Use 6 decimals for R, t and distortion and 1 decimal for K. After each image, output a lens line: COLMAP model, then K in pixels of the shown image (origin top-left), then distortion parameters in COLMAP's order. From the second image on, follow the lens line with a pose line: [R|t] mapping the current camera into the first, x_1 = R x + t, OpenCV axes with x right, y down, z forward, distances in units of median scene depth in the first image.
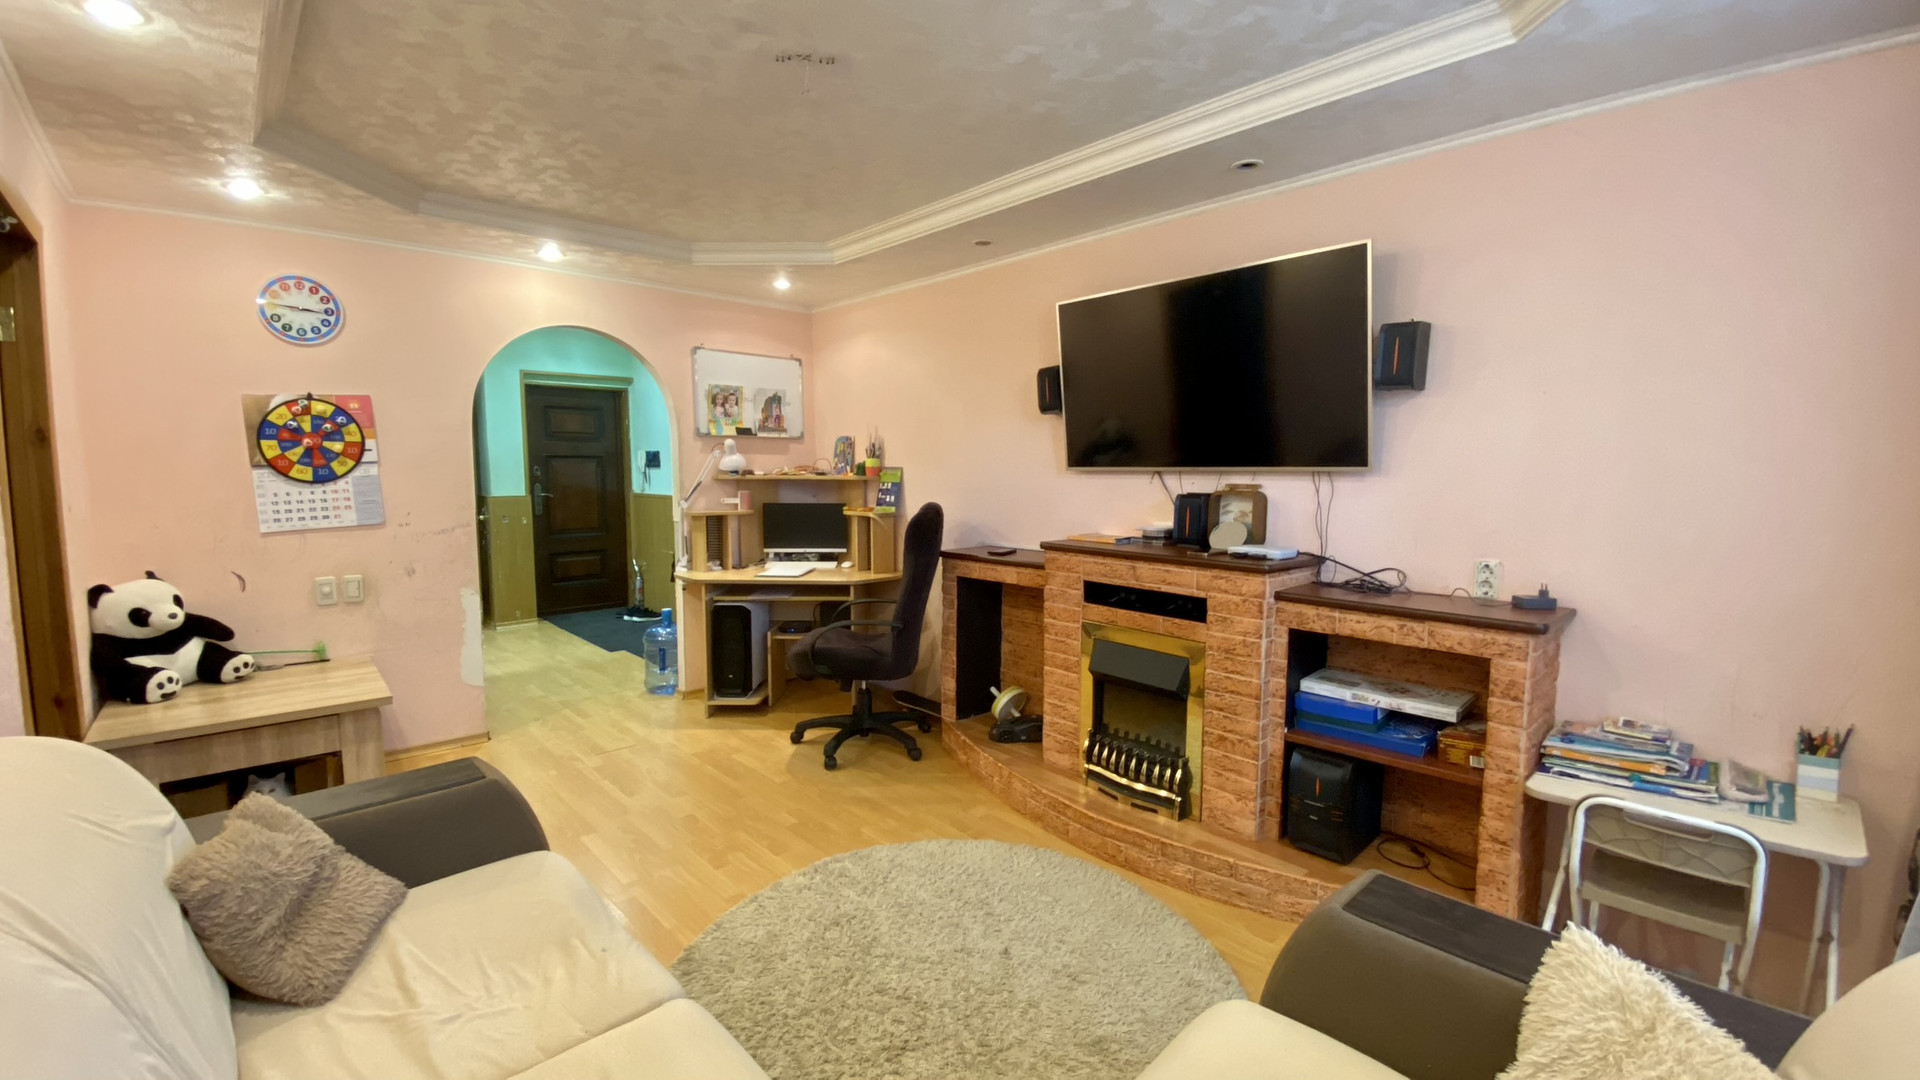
lens RADIAL K [[777.8, 0, 956.2], [0, 777.8, 539.7], [0, 0, 1]] dist [0.058242, -0.043756]
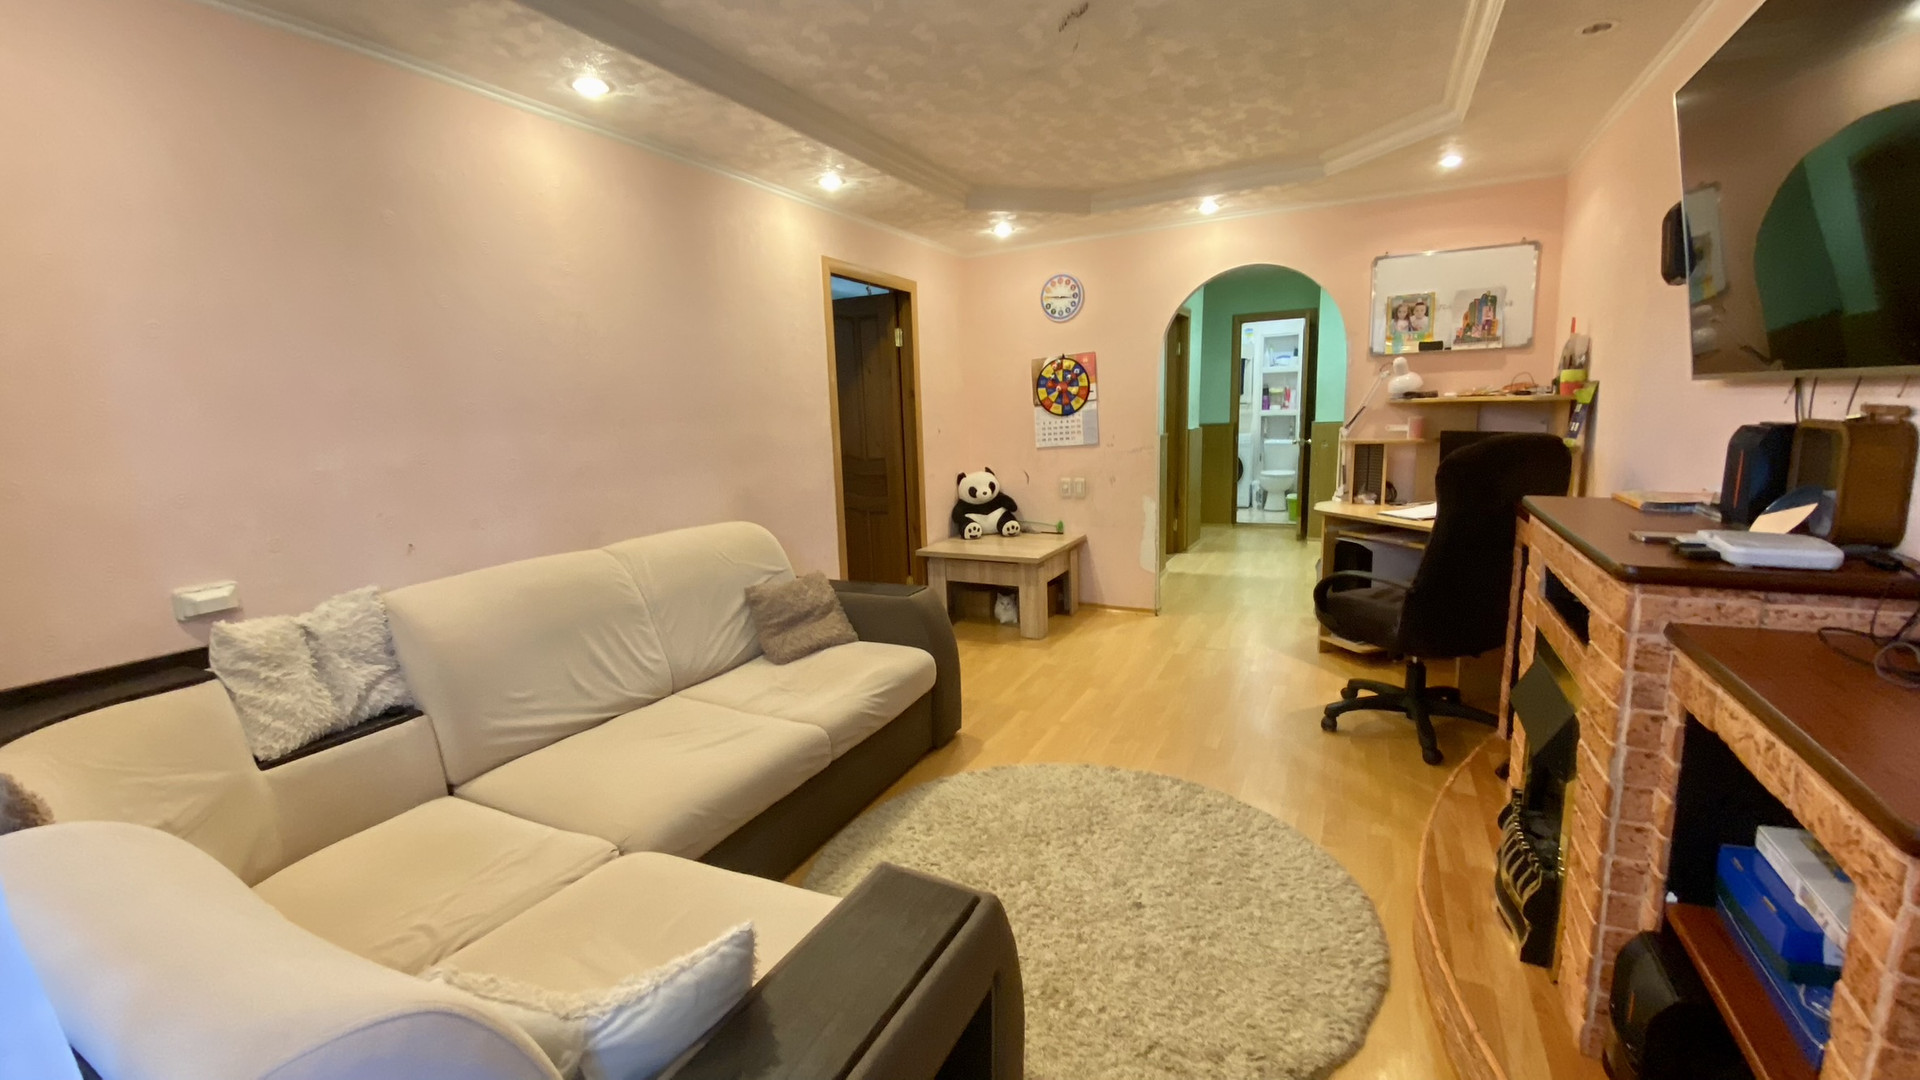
lens RADIAL K [[777.8, 0, 956.2], [0, 777.8, 539.7], [0, 0, 1]] dist [0.058242, -0.043756]
pose [[0.348602, 0.140879, -0.926623, 0.513650], [-0.051191, 0.990025, 0.131260, -0.021379], [0.935872, 0.001677, 0.352337, 0.284607]]
